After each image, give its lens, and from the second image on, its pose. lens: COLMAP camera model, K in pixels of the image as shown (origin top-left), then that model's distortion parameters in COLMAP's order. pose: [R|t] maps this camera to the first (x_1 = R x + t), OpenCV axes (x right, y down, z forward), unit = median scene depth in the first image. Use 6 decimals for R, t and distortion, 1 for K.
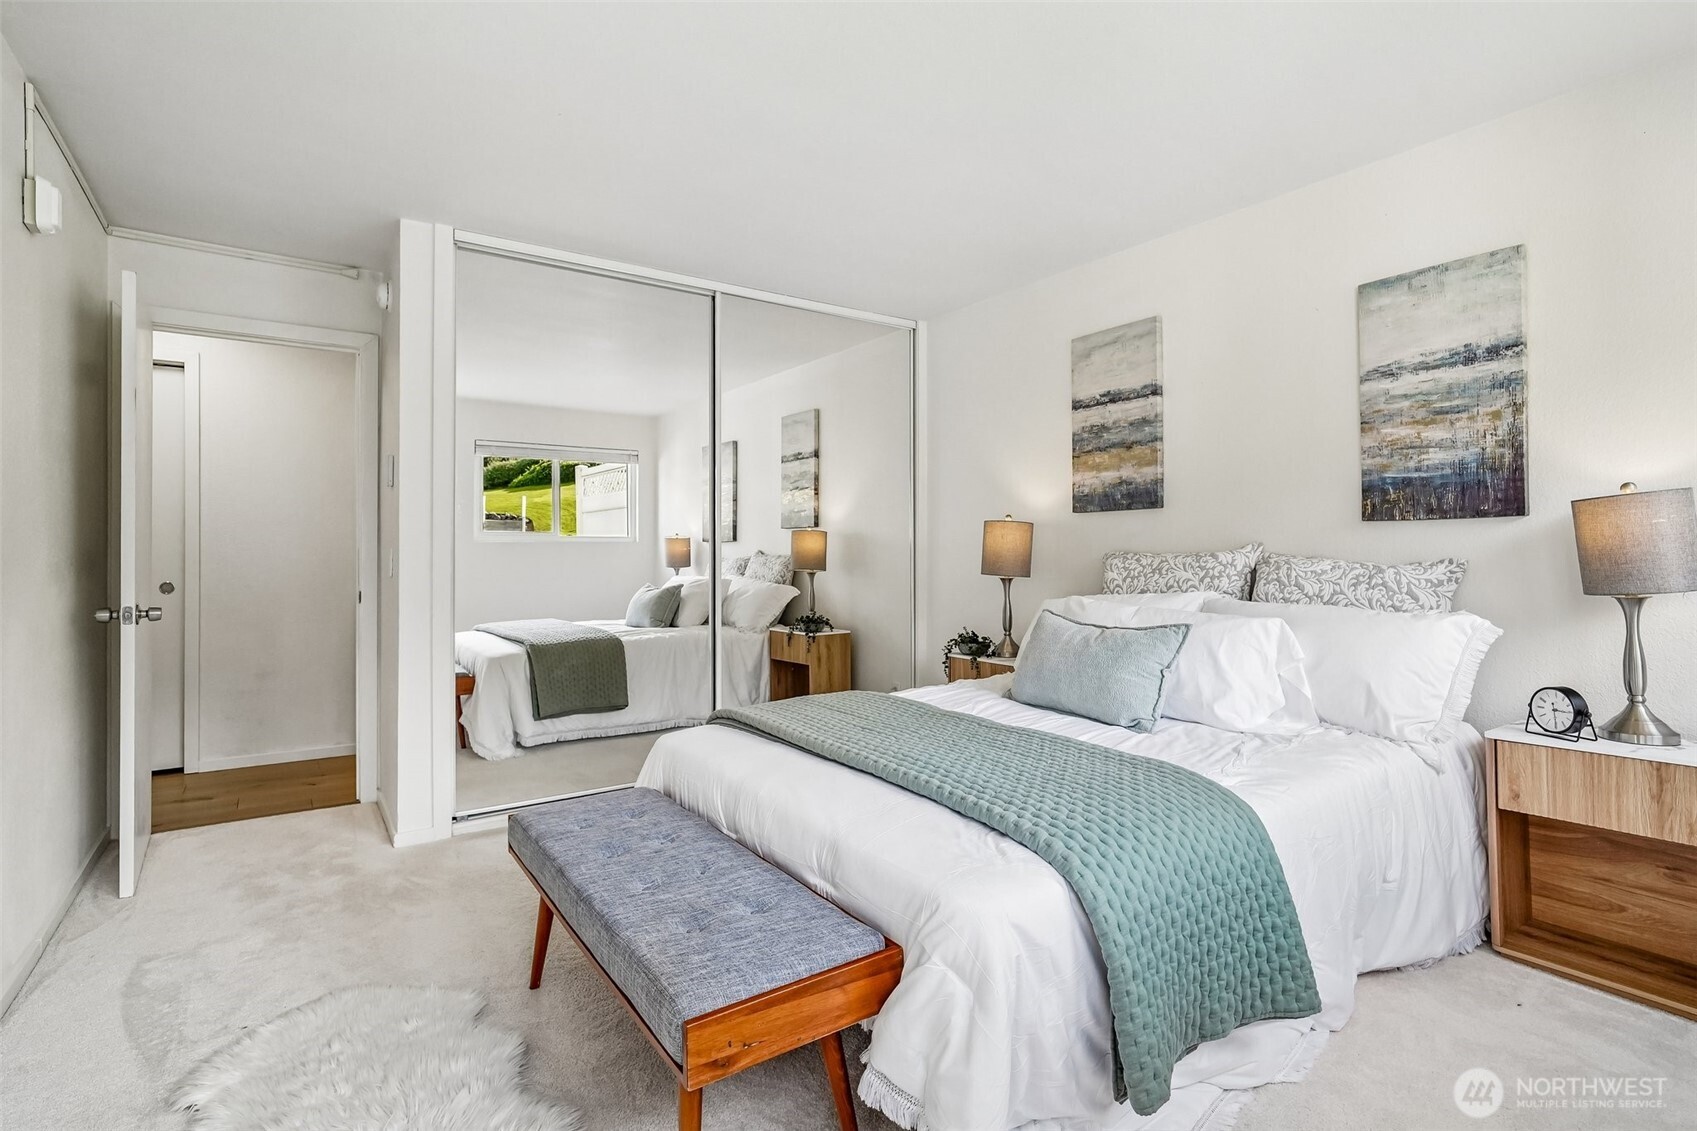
lens RADIAL K [[803.3, 0, 859.8], [0, 803.3, 552.8], [0, 0, 1]] dist [-0.007431, 0.006300]
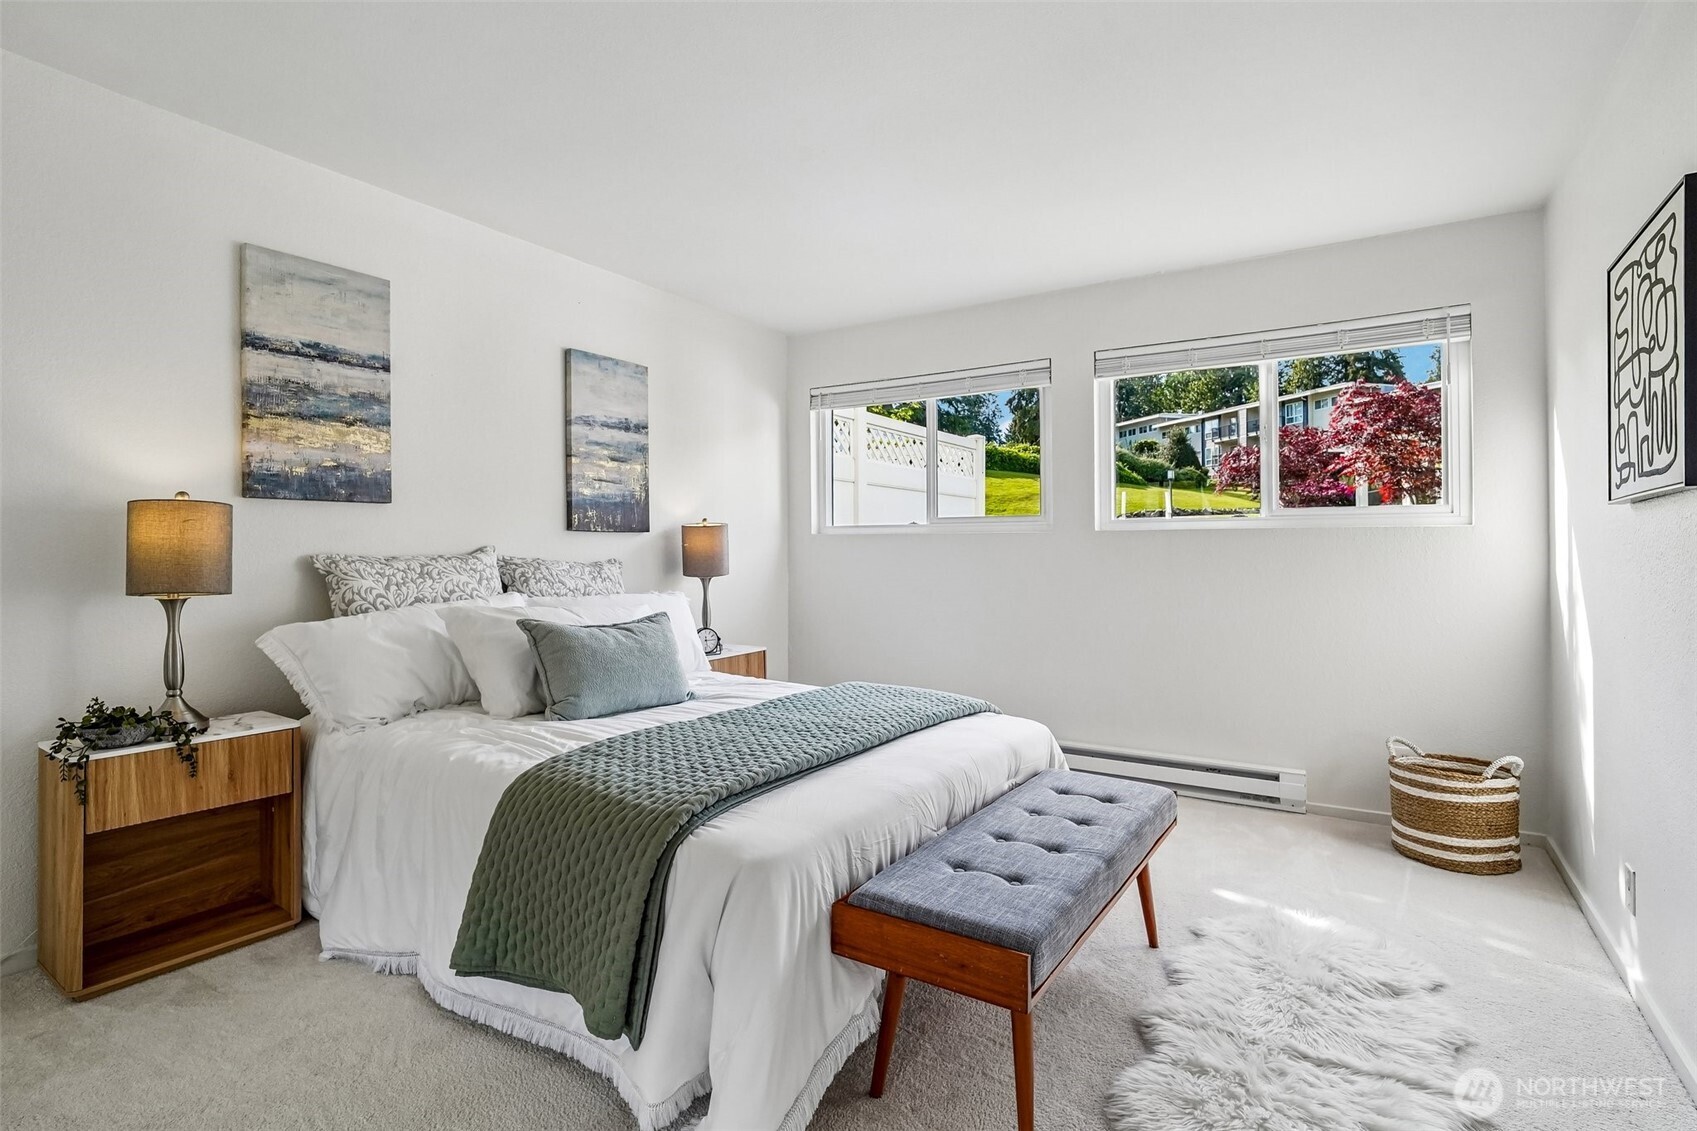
lens RADIAL K [[803.3, 0, 850.3], [0, 803.3, 559.2], [0, 0, 1]] dist [-0.007431, 0.006300]
pose [[-0.345057, -0.000379, 0.938582, -0.598186], [0.007038, 0.999971, 0.002991, 0.004780], [-0.938555, 0.007638, -0.345045, 0.819803]]
